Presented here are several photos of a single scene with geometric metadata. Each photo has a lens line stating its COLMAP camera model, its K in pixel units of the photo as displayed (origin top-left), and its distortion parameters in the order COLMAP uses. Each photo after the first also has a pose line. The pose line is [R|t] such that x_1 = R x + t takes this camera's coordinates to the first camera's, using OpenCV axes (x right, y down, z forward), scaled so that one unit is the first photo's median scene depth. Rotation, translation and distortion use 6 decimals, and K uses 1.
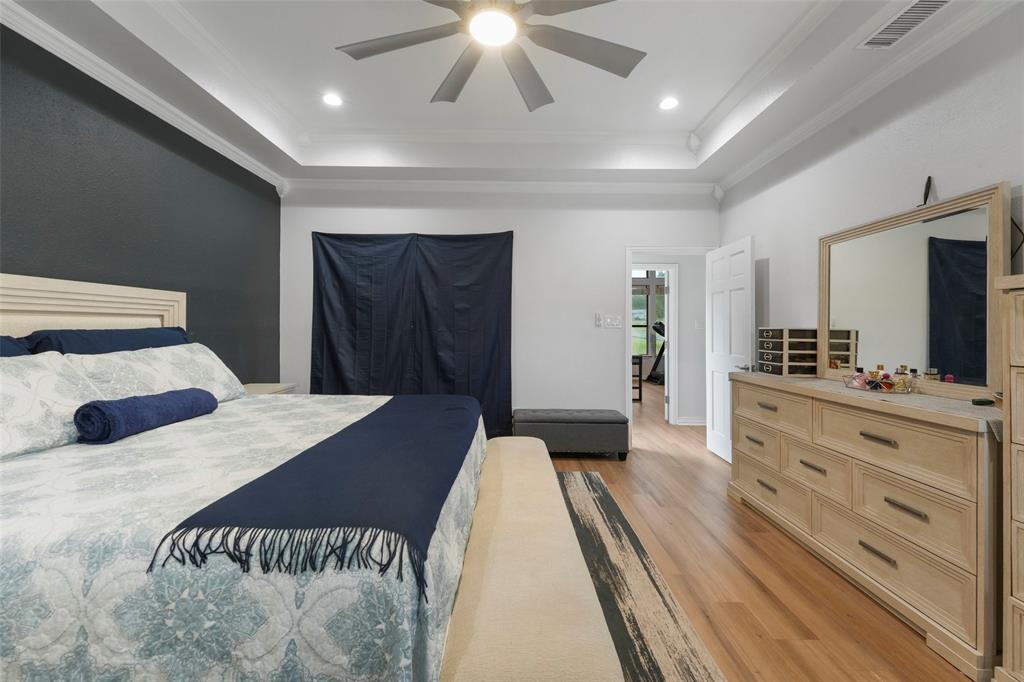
lens RADIAL K [[412.3, 0, 512.3], [0, 412.3, 333.3], [0, 0, 1]] dist [0.001406, -0.000400]
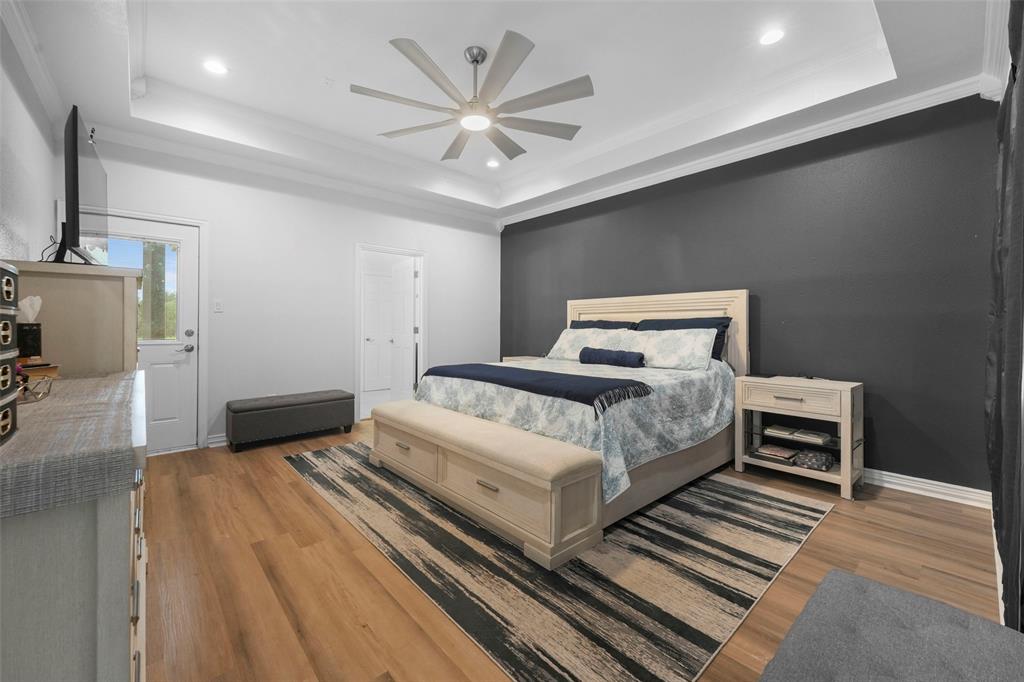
lens RADIAL K [[412.3, 0, 512.3], [0, 412.3, 333.3], [0, 0, 1]] dist [0.001406, -0.000400]
pose [[-0.749326, 0.002709, -0.662196, 0.790434], [-0.009465, 0.999846, 0.014801, 0.033867], [0.662134, 0.017358, -0.749184, 2.023609]]
